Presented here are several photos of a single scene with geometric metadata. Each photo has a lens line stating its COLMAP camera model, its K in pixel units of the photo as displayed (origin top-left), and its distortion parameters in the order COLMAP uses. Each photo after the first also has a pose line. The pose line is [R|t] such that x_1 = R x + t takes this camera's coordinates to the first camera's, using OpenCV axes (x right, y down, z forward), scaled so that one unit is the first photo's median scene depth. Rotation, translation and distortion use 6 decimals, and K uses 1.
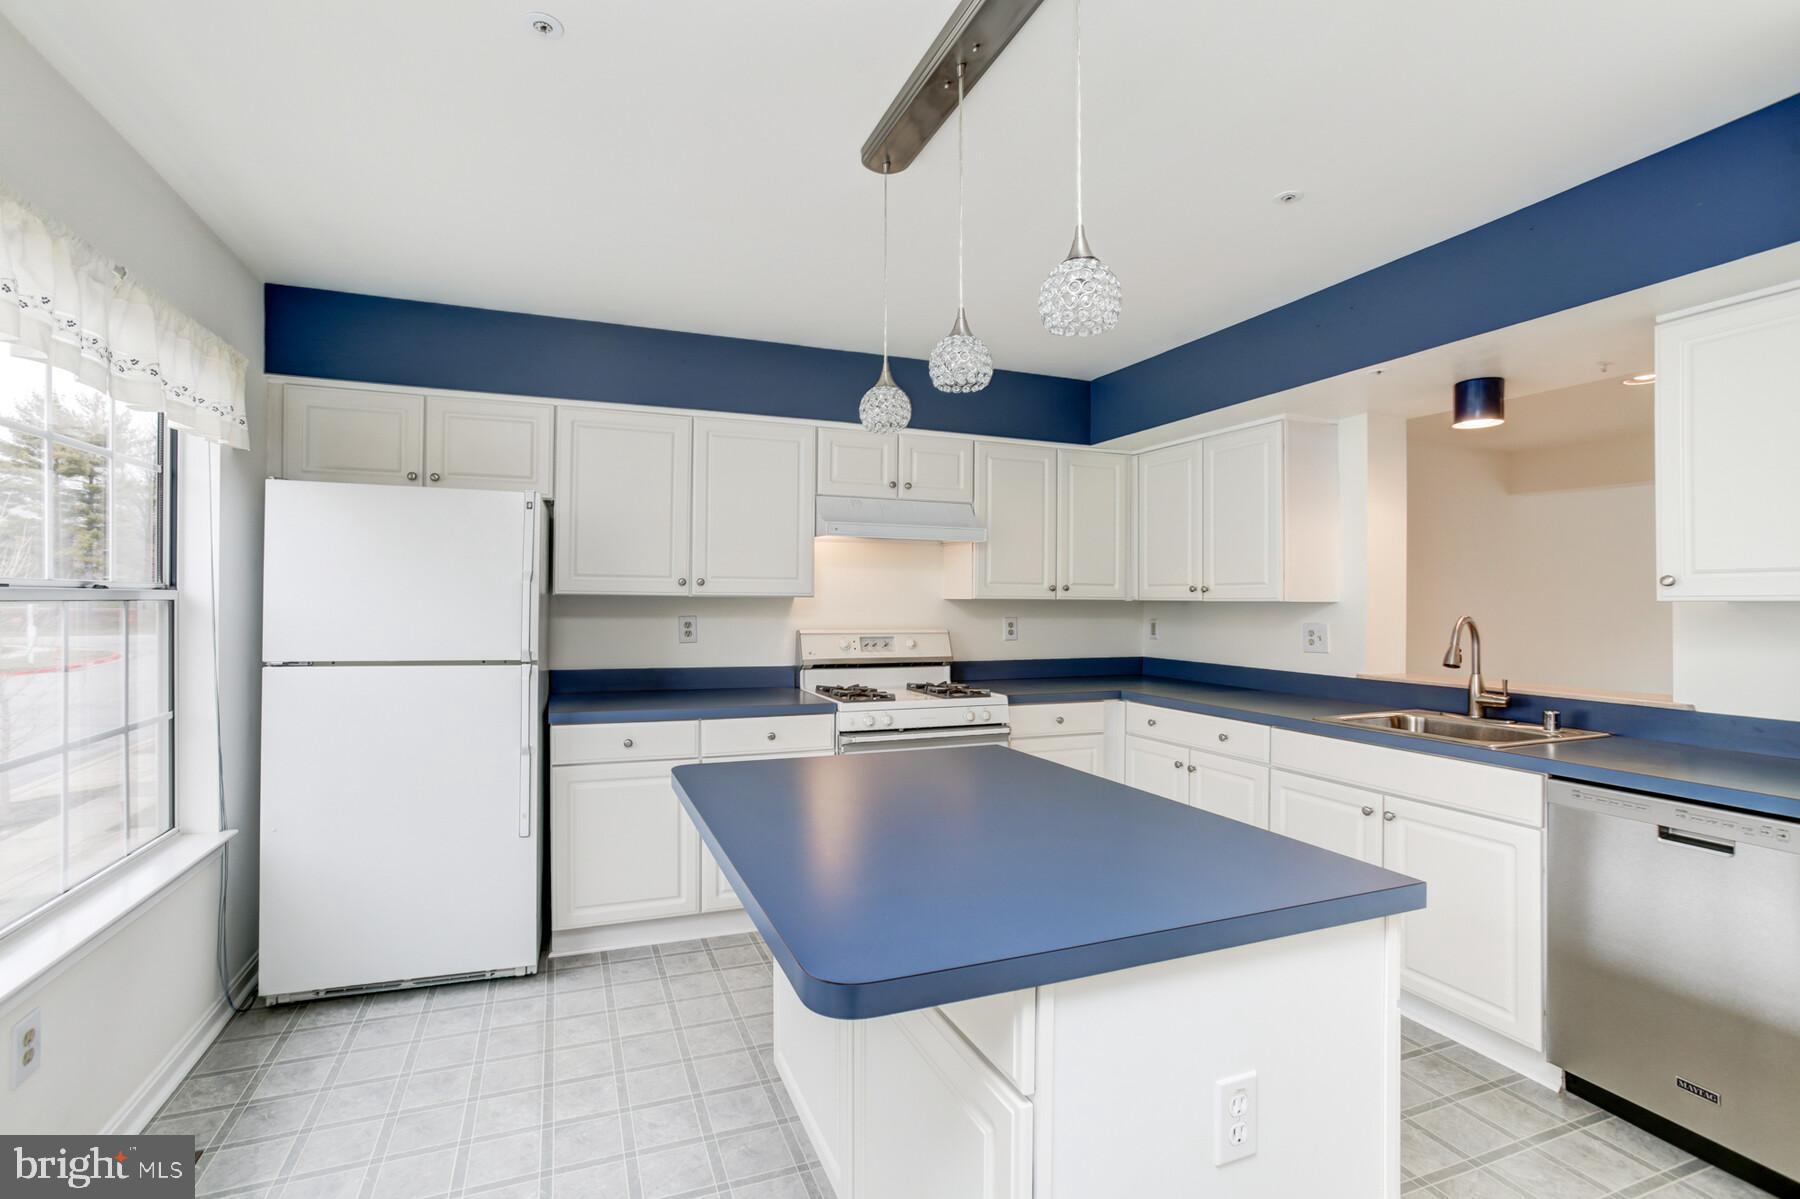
lens RADIAL K [[831.8, 0, 892.2], [0, 831.8, 612.2], [0, 0, 1]] dist [-0.010174, 0.005894]
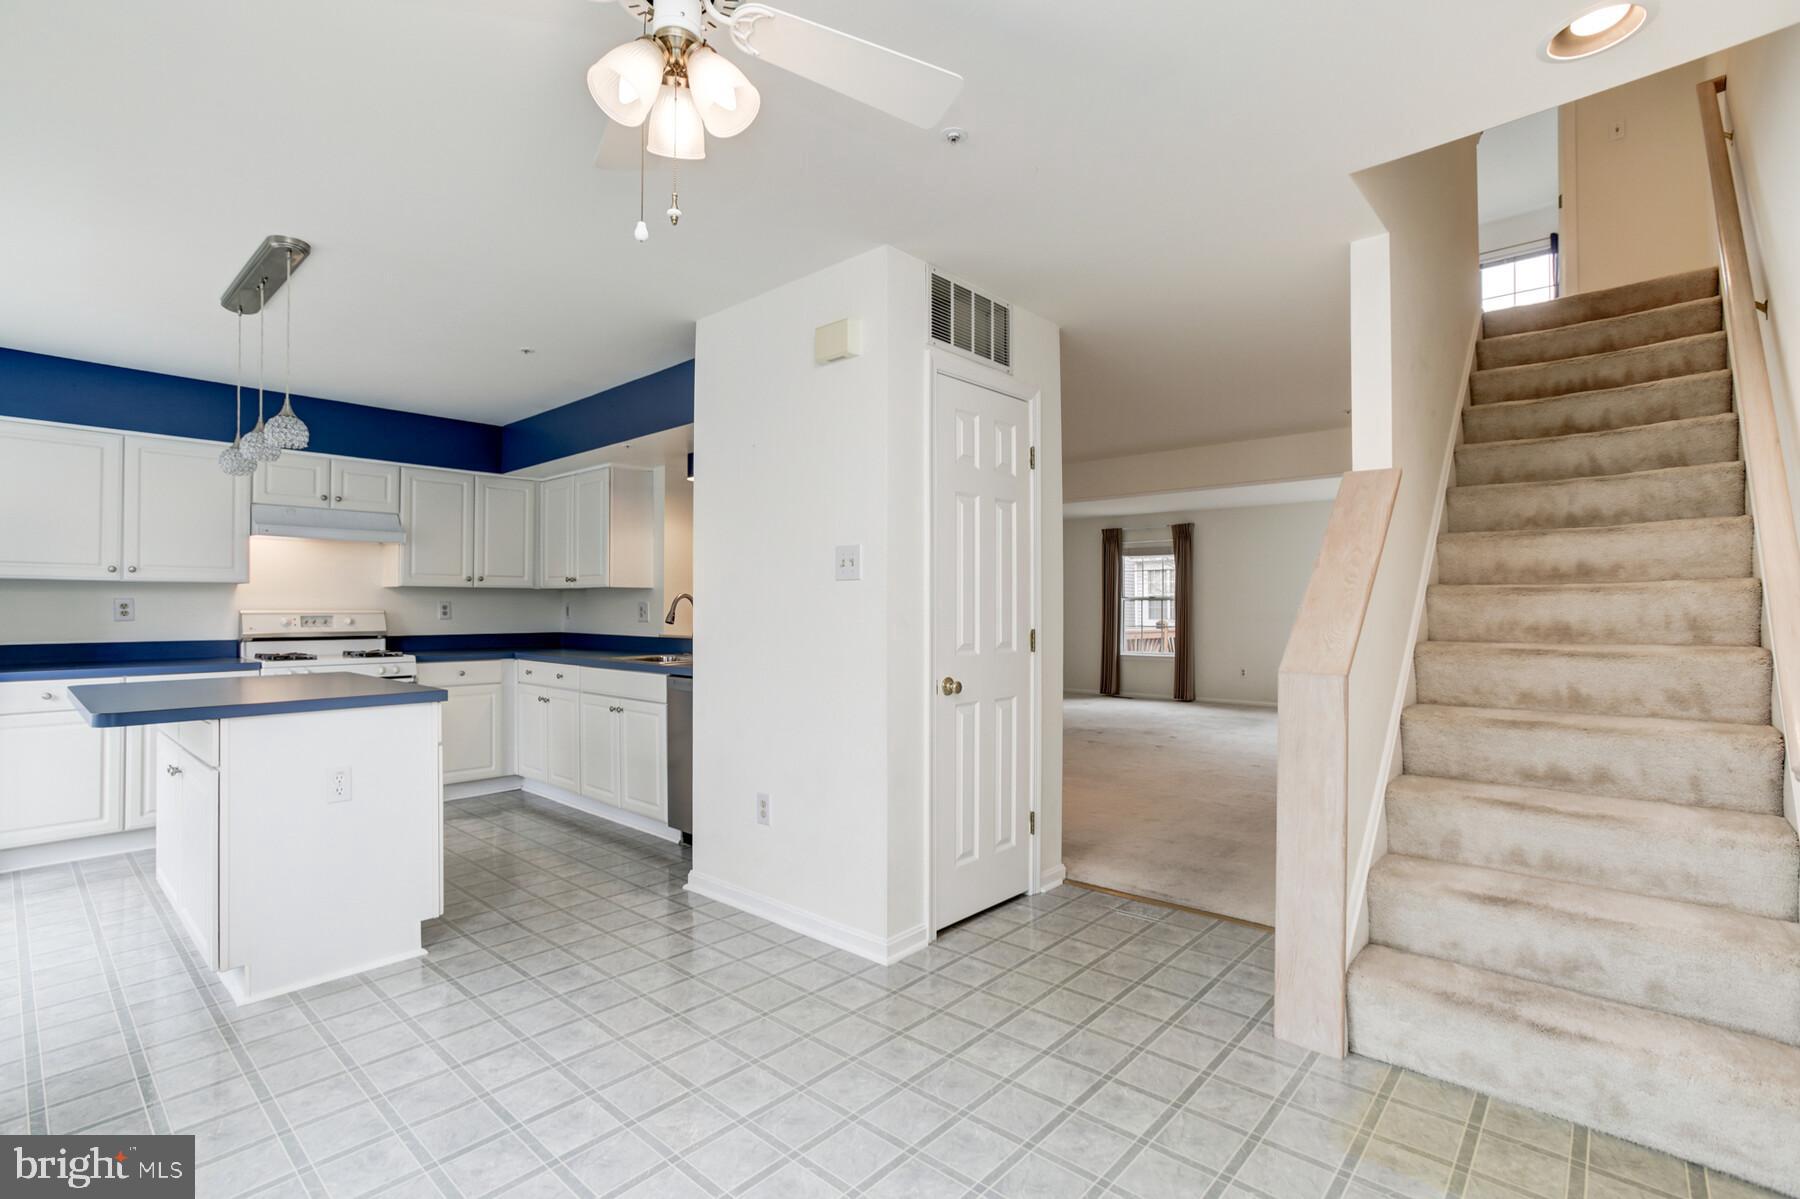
lens RADIAL K [[831.8, 0, 852.5], [0, 831.8, 602.2], [0, 0, 1]] dist [-0.010174, 0.005894]
pose [[0.916469, -0.002558, 0.400097, 0.237431], [0.008540, 0.999877, -0.013169, 0.034375], [-0.400014, 0.015486, 0.916378, -0.510728]]
